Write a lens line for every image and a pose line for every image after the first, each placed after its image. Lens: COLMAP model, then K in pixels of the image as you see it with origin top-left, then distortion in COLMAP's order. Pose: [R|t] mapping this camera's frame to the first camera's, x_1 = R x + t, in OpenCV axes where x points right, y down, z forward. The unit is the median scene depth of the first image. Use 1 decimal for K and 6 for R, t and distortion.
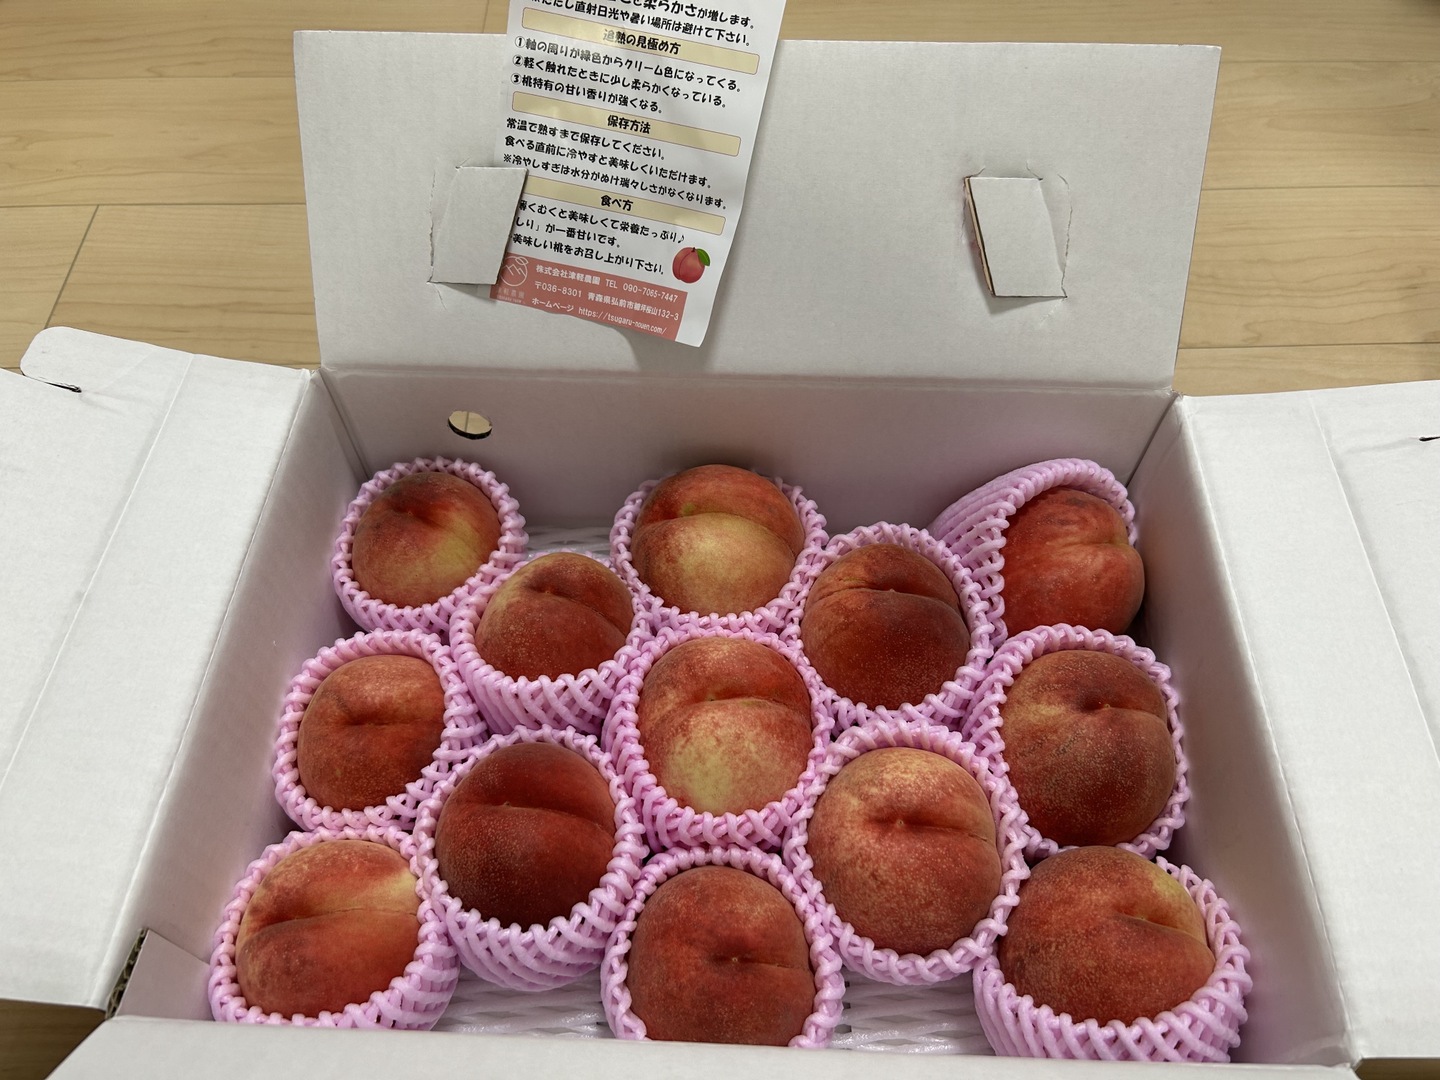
lens RADIAL K [[1131.1, 0, 720.0], [0, 1131.1, 540.0], [0, 0, 1]] dist [0.133413, -0.414265]
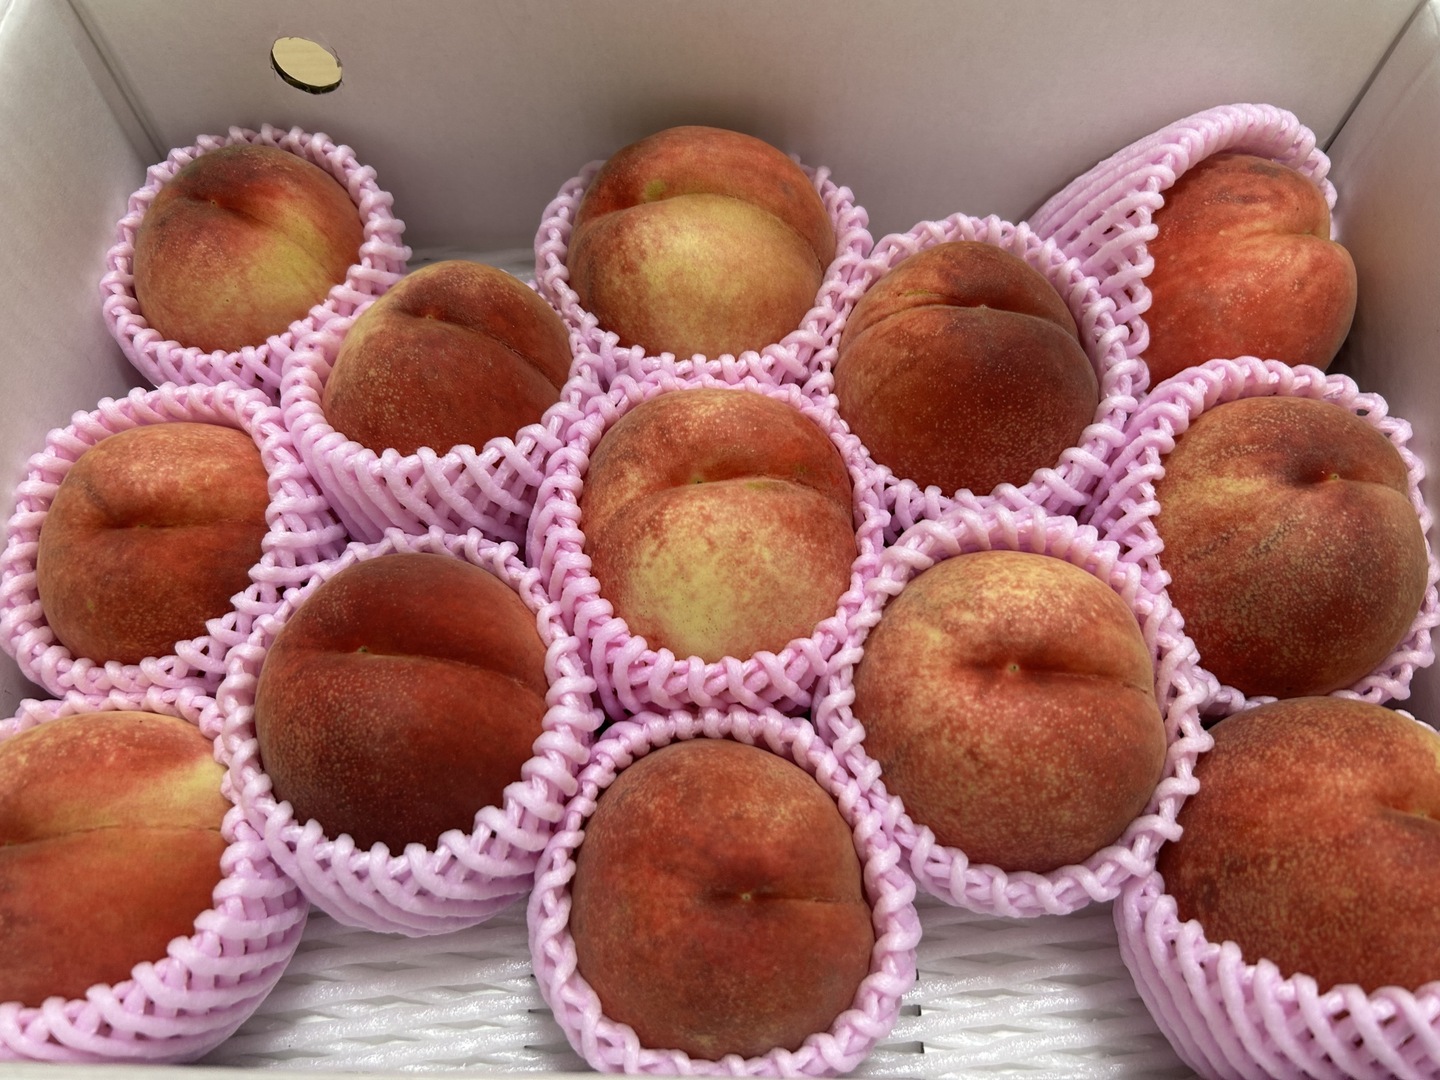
lens RADIAL K [[1056.6, 0, 720.3], [0, 1056.6, 547.1], [0, 0, 1]] dist [0.028172, -0.048164]
pose [[0.999631, -0.017014, 0.021188, -0.008177], [0.014045, 0.990999, 0.133132, 0.099970], [-0.023263, -0.132786, 0.990872, 0.423511]]
